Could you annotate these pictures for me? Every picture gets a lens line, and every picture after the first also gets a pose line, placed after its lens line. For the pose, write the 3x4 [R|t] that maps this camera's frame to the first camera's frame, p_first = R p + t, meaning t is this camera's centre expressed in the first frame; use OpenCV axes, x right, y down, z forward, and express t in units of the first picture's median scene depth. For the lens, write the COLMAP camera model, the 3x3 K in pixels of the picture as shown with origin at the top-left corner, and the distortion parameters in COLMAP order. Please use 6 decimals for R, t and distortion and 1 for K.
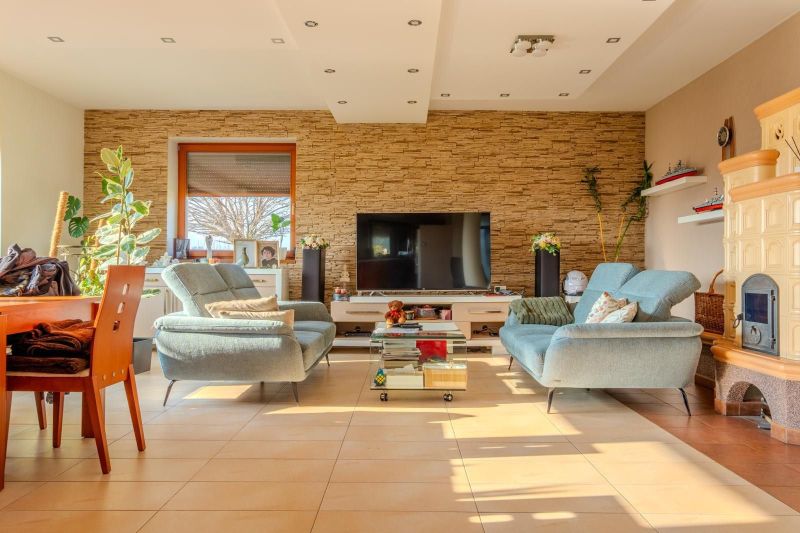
lens RADIAL K [[592.7, 0, 399.2], [0, 592.7, 268.5], [0, 0, 1]] dist [-0.003844, 0.027587]
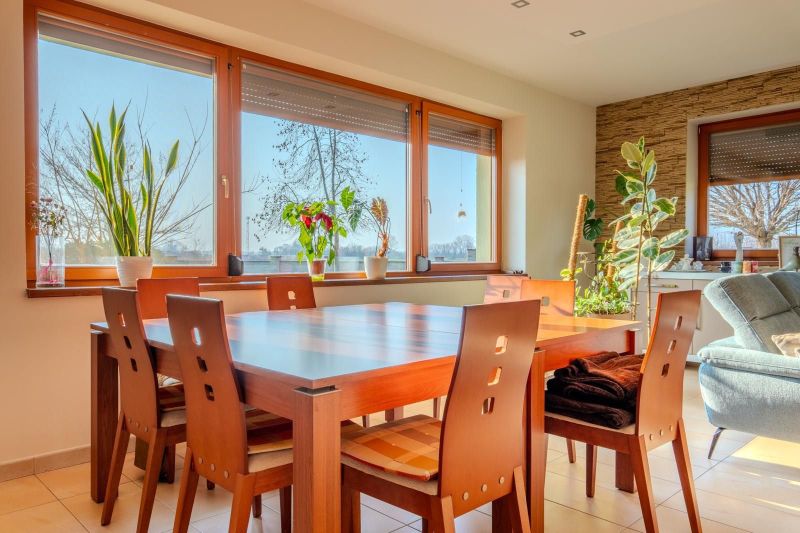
lens RADIAL K [[592.7, 0, 396.7], [0, 592.7, 265.8], [0, 0, 1]] dist [-0.003844, 0.027587]
pose [[0.703631, 0.002478, -0.710561, -0.079323], [0.005189, 0.999949, 0.008626, -0.020206], [0.710547, -0.009757, 0.703582, 0.097204]]
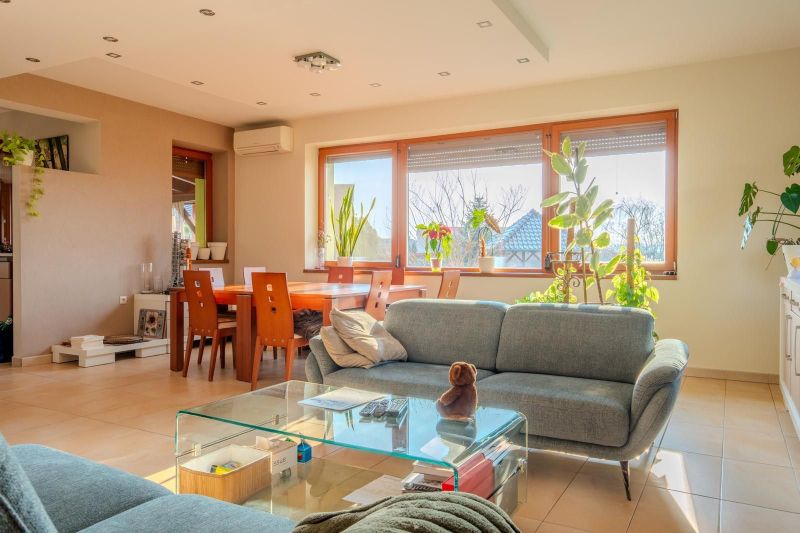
lens RADIAL K [[592.7, 0, 395.5], [0, 592.7, 265.0], [0, 0, 1]] dist [-0.003844, 0.027587]
pose [[-0.480441, 0.001282, -0.877026, 0.329223], [-0.004226, 0.999984, 0.003777, -0.014890], [0.877017, 0.005521, -0.480428, 0.928831]]
